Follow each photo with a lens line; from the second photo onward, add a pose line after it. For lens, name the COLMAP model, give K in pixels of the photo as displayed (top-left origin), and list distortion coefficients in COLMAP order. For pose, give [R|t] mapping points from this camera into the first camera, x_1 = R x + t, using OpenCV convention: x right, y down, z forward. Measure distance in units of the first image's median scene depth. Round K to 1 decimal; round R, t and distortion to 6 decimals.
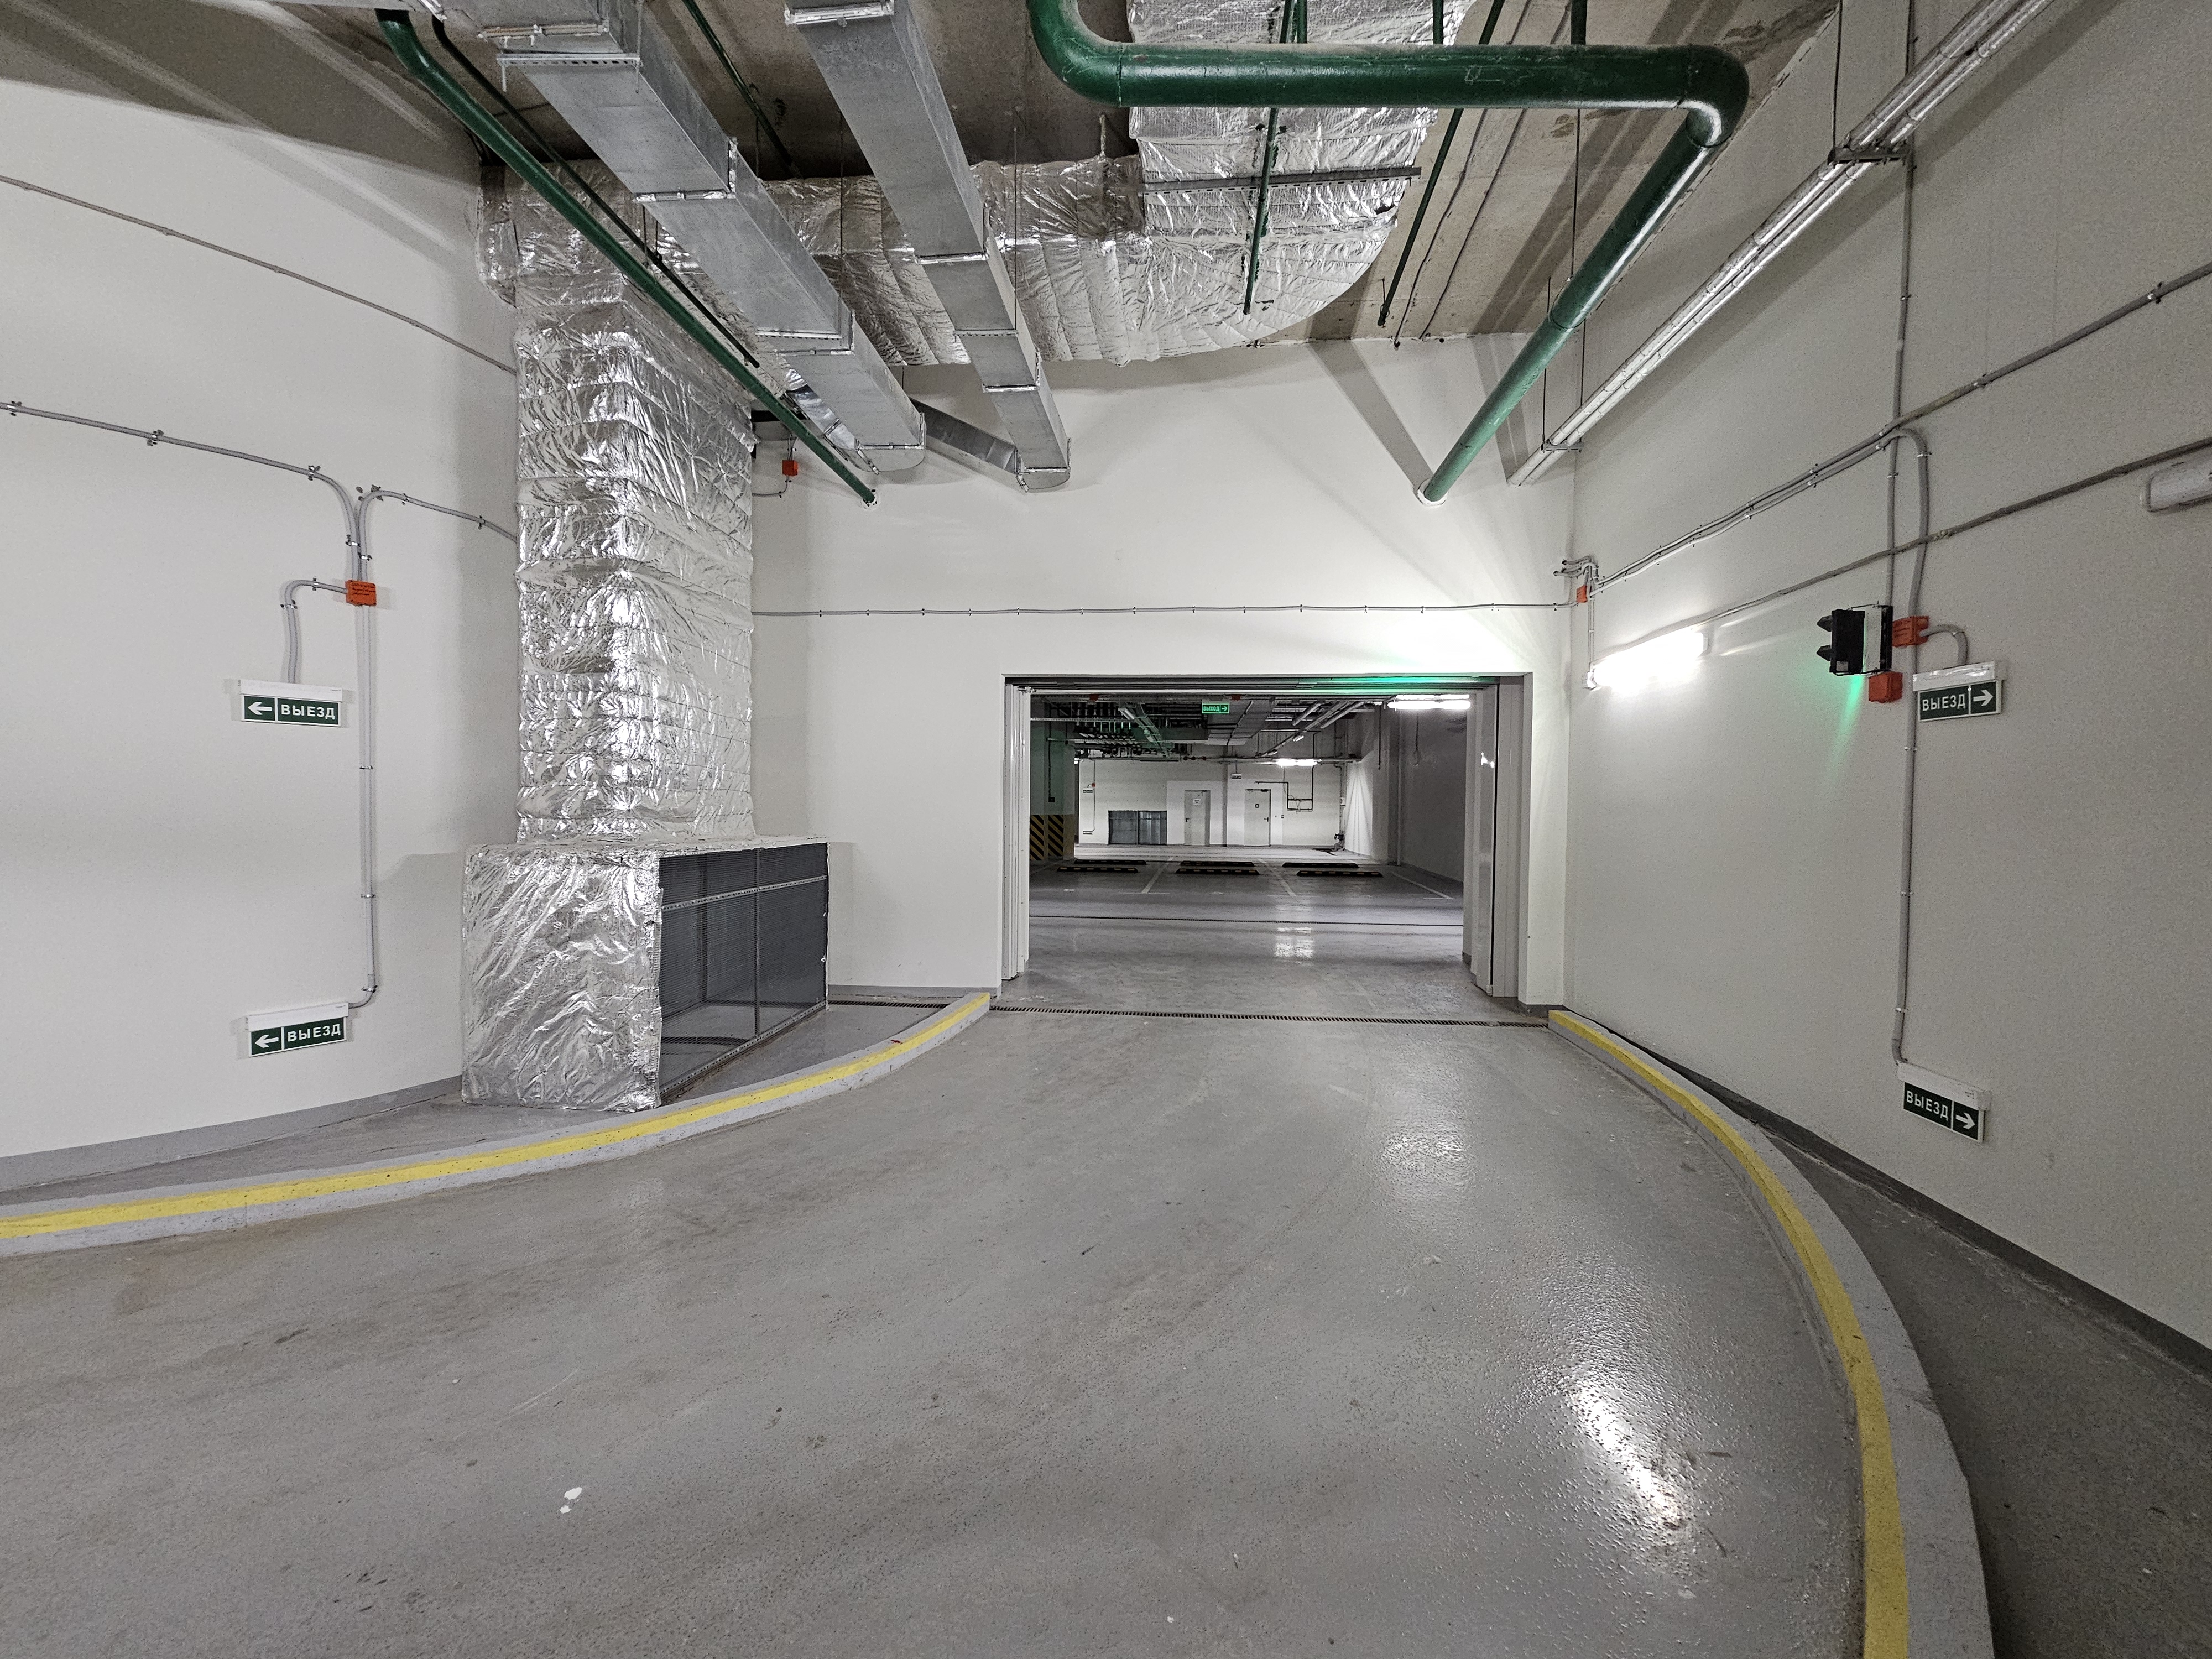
lens RADIAL K [[896.3, 0, 1101.7], [0, 896.3, 825.9], [0, 0, 1]] dist [-0.001787, -0.000344]
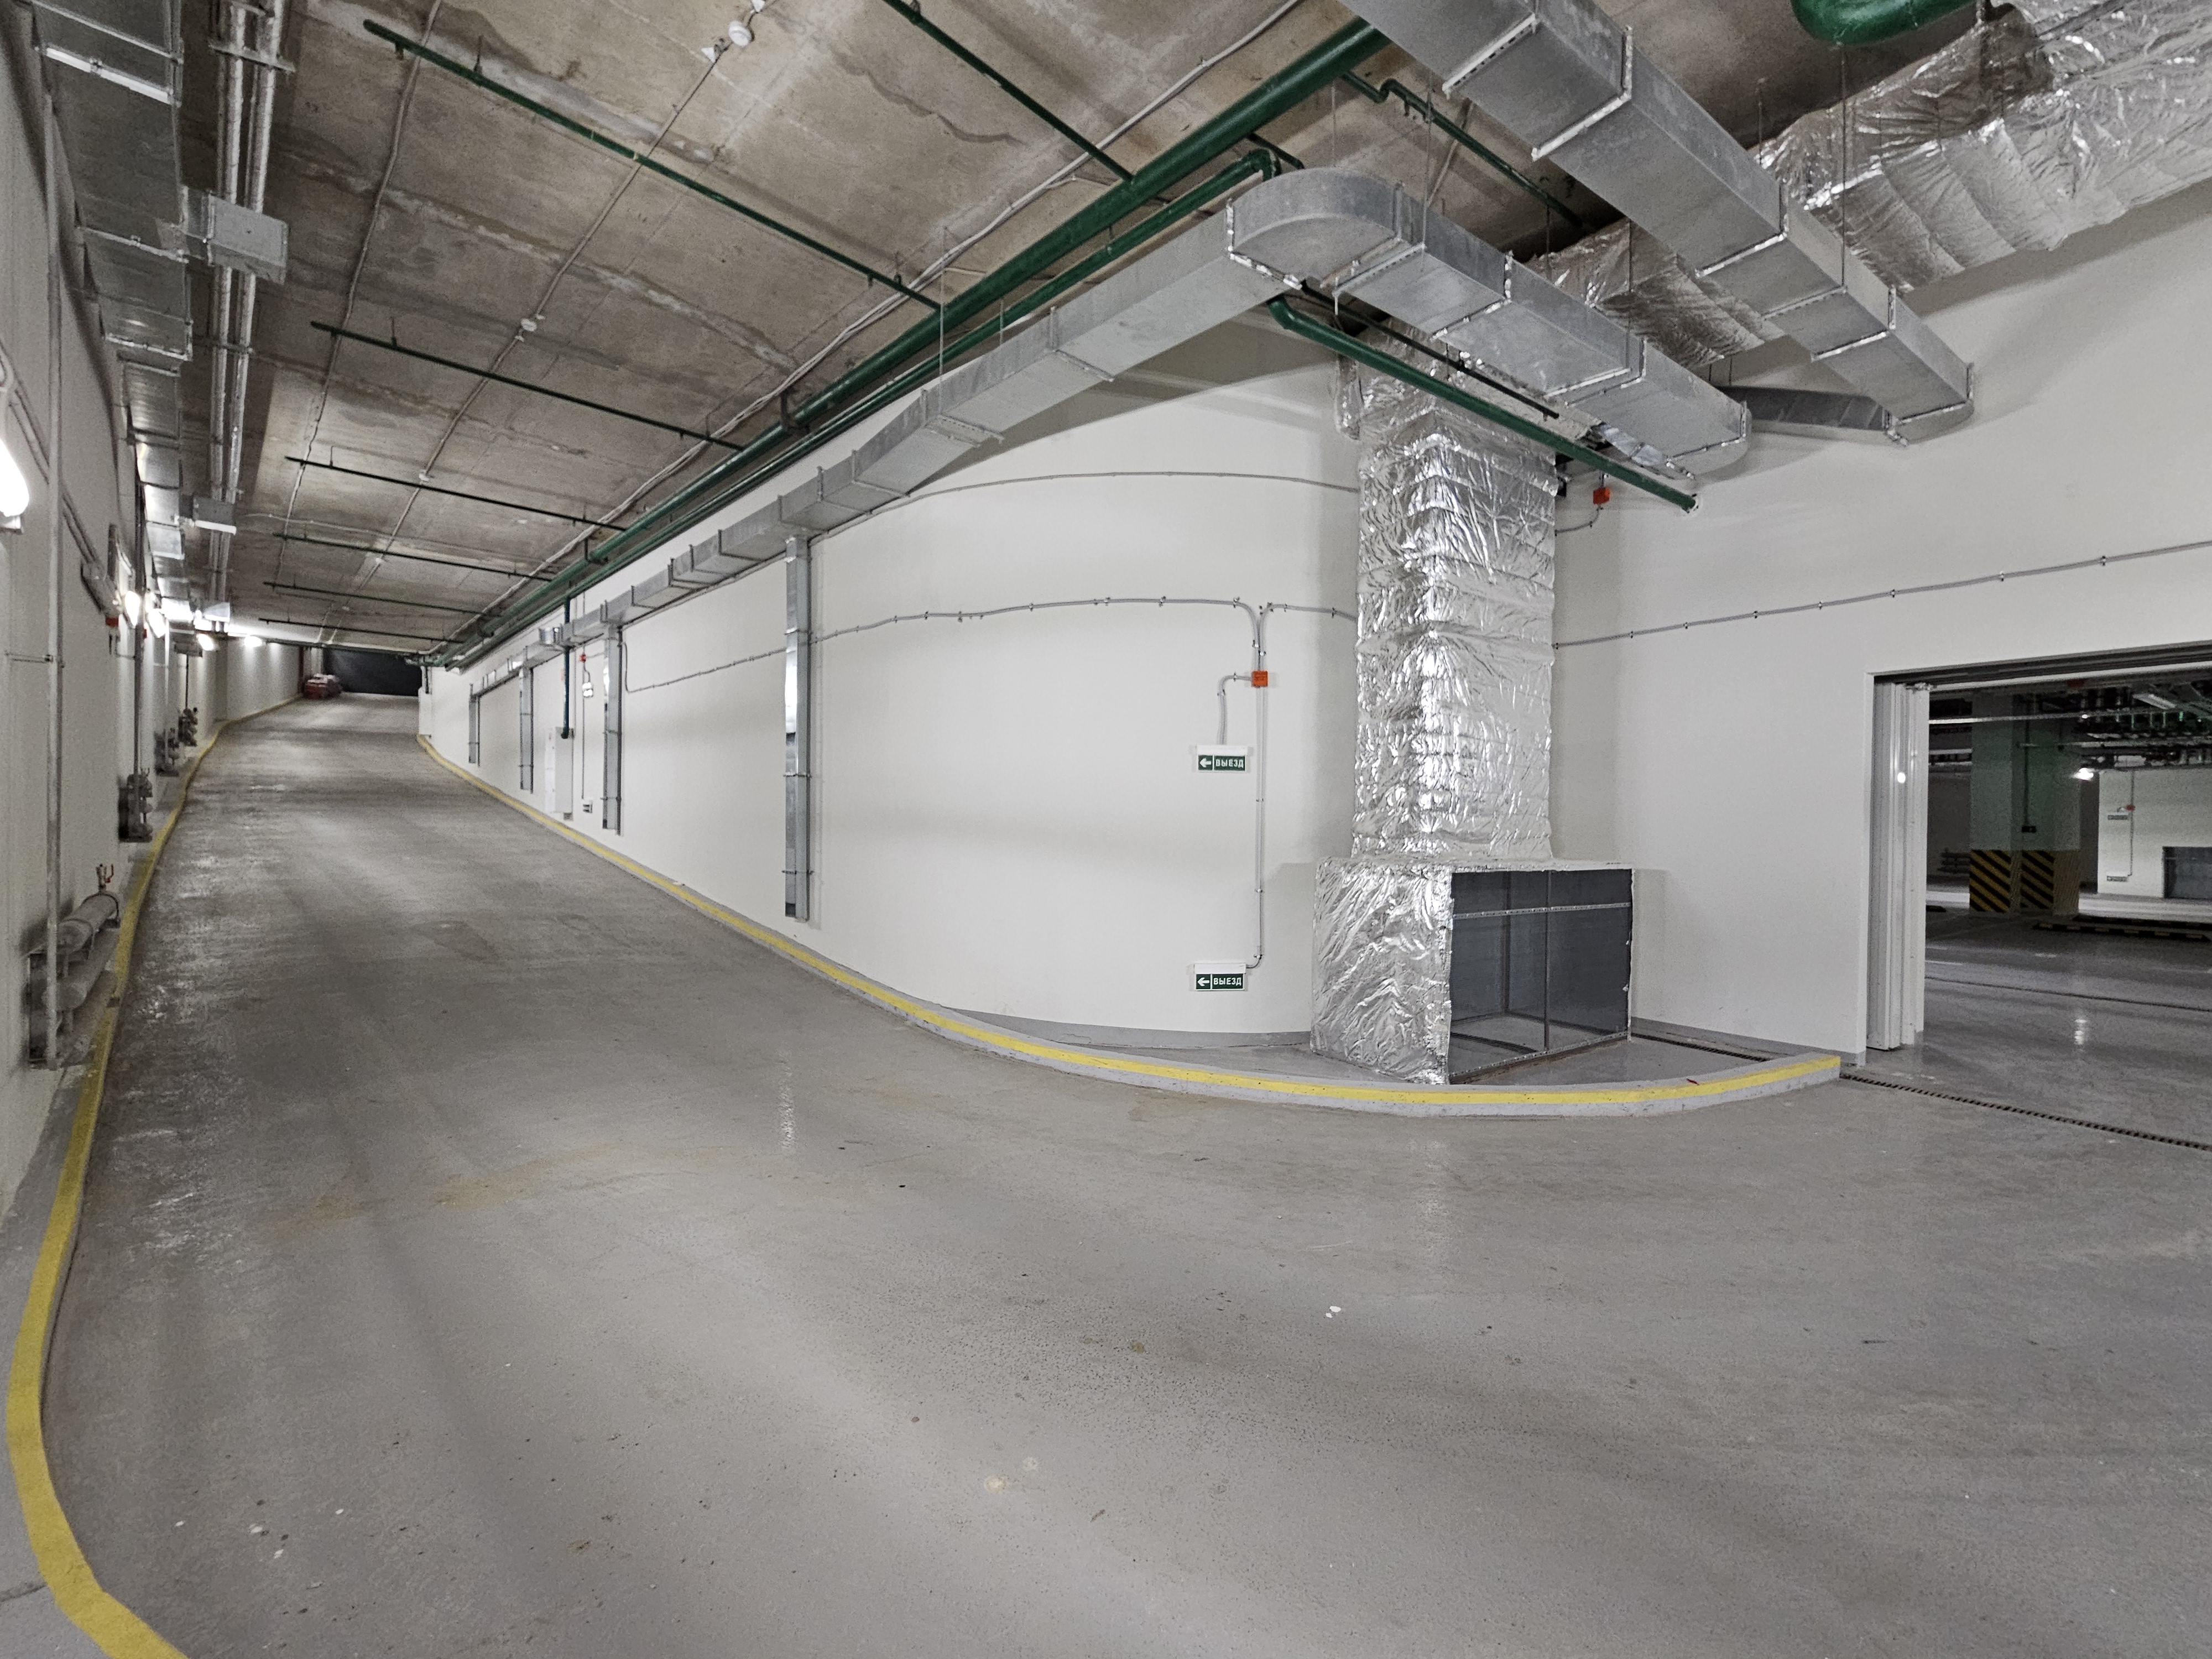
lens RADIAL K [[896.3, 0, 1101.7], [0, 896.3, 825.9], [0, 0, 1]] dist [-0.001787, -0.000344]
pose [[0.632132, 0.002692, -0.774856, 0.115073], [-0.027543, 0.999440, -0.018997, 0.008964], [0.774371, 0.033350, 0.631852, -0.087675]]
